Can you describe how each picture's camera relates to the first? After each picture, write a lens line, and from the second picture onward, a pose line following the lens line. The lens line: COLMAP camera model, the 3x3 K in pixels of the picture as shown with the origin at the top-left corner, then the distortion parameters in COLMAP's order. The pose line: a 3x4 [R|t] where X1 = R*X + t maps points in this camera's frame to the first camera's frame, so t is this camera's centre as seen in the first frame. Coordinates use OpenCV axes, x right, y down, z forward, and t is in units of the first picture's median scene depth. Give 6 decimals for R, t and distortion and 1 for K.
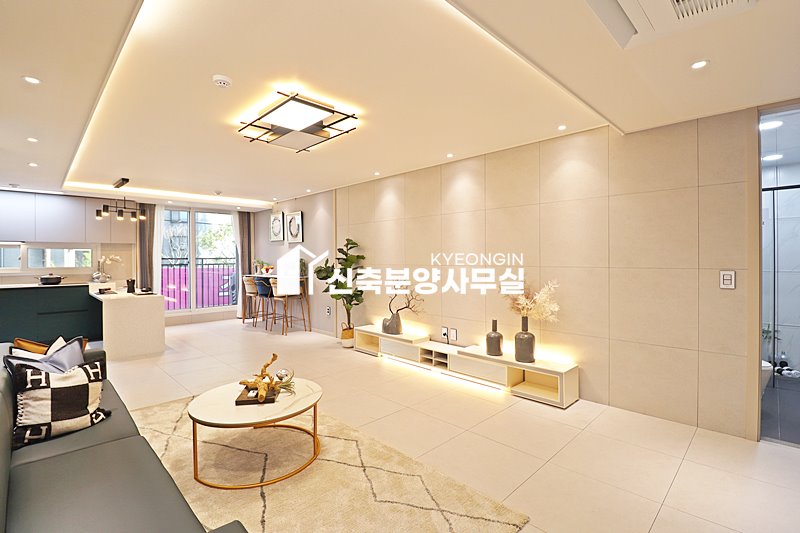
lens RADIAL K [[374.8, 0, 401.2], [0, 374.8, 259.8], [0, 0, 1]] dist [-0.001661, -0.013578]
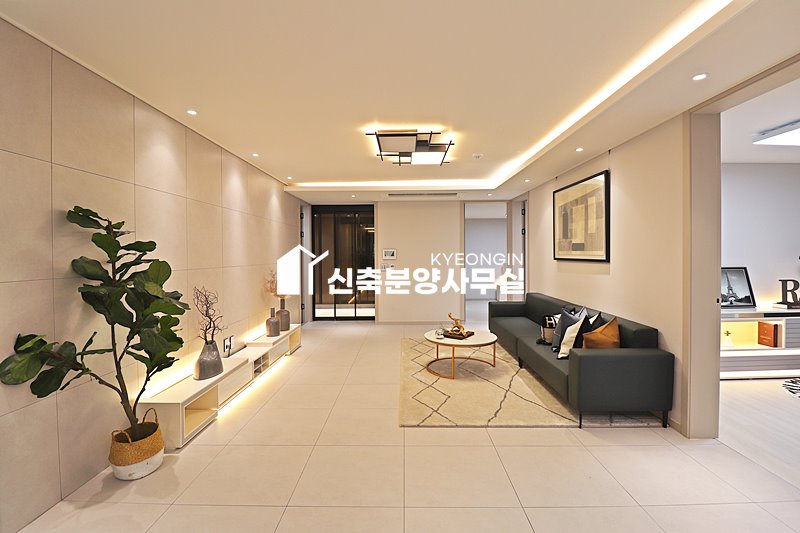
lens RADIAL K [[374.8, 0, 401.2], [0, 374.8, 259.8], [0, 0, 1]] dist [-0.001661, -0.013578]
pose [[-0.702023, 0.004522, 0.712139, -0.805939], [0.019866, 0.999715, 0.013236, -0.004529], [-0.711877, 0.023440, -0.701913, 1.356287]]
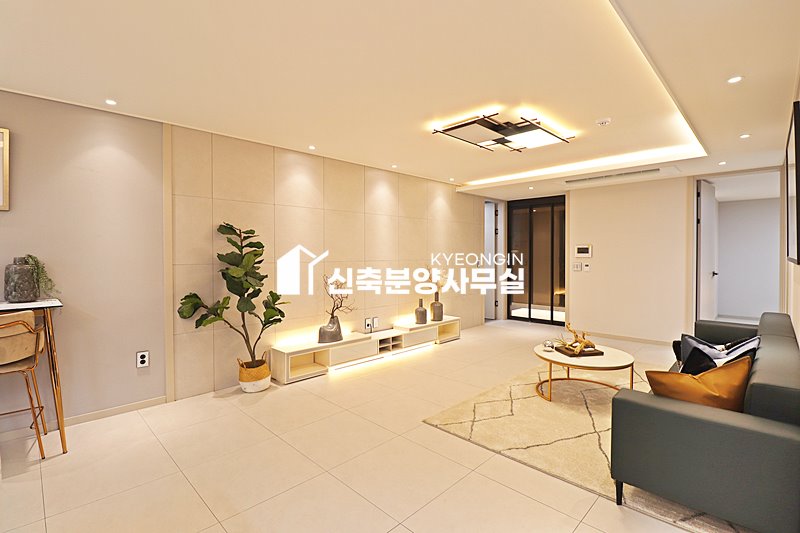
lens RADIAL K [[381.5, 0, 396.3], [0, 381.5, 258.4], [0, 0, 1]] dist [-0.000596, -0.014287]
pose [[0.003410, -0.001438, 0.999993, -1.008385], [0.012194, 0.999925, 0.001396, 0.007649], [-0.999920, 0.012190, 0.003428, 0.943328]]
